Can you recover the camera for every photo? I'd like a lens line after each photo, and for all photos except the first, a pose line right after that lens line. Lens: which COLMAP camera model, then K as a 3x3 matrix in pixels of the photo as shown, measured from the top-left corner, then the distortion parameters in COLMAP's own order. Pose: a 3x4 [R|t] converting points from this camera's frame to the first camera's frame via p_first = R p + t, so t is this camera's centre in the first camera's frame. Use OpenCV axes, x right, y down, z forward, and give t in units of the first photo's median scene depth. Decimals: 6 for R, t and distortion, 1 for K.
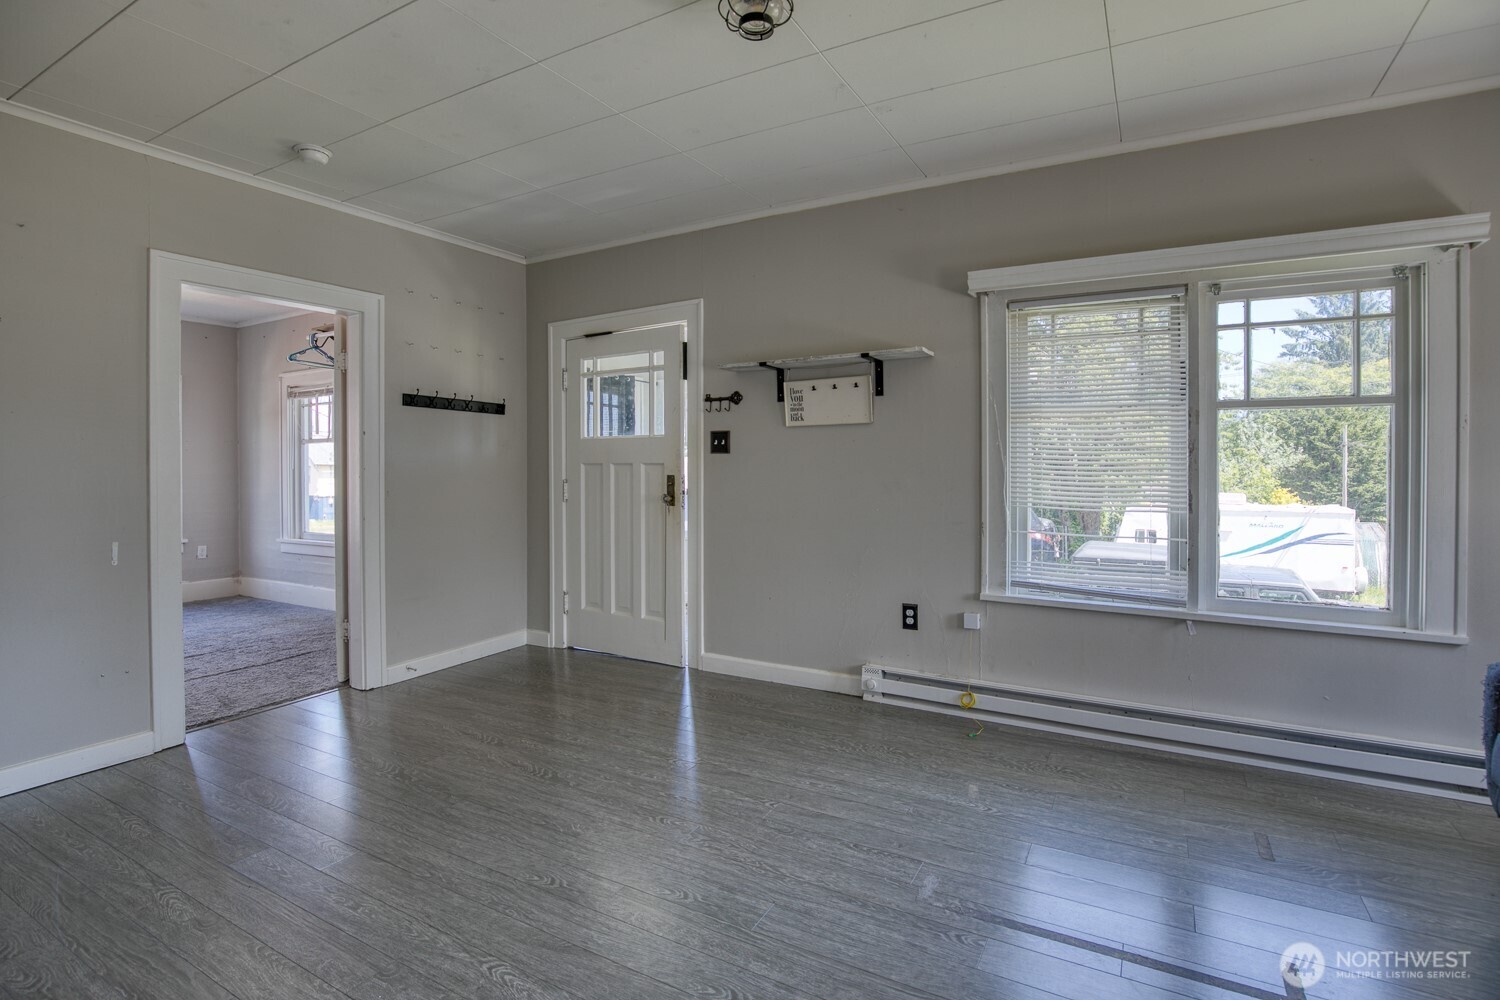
lens RADIAL K [[729.9, 0, 742.1], [0, 729.9, 467.5], [0, 0, 1]] dist [-0.025878, 0.003125]
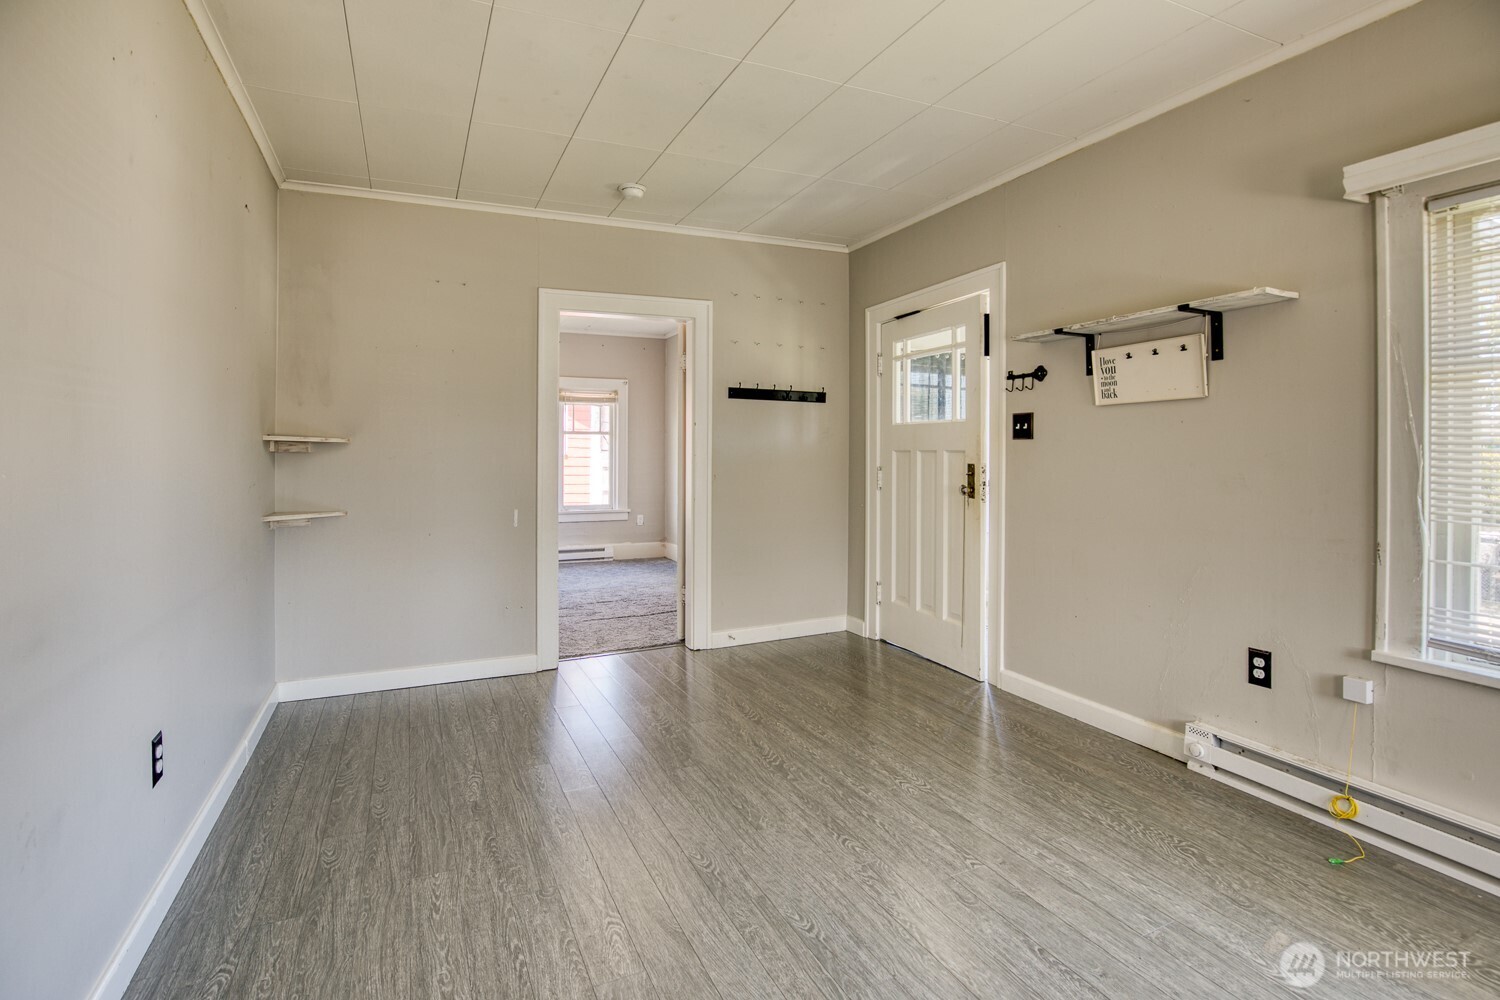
lens RADIAL K [[729.9, 0, 722.8], [0, 729.9, 447.5], [0, 0, 1]] dist [-0.025878, 0.003125]
pose [[0.801178, -0.001448, -0.598425, 0.234760], [-0.001594, 0.999988, -0.004555, -0.006214], [0.598424, 0.004603, 0.801166, 0.125258]]
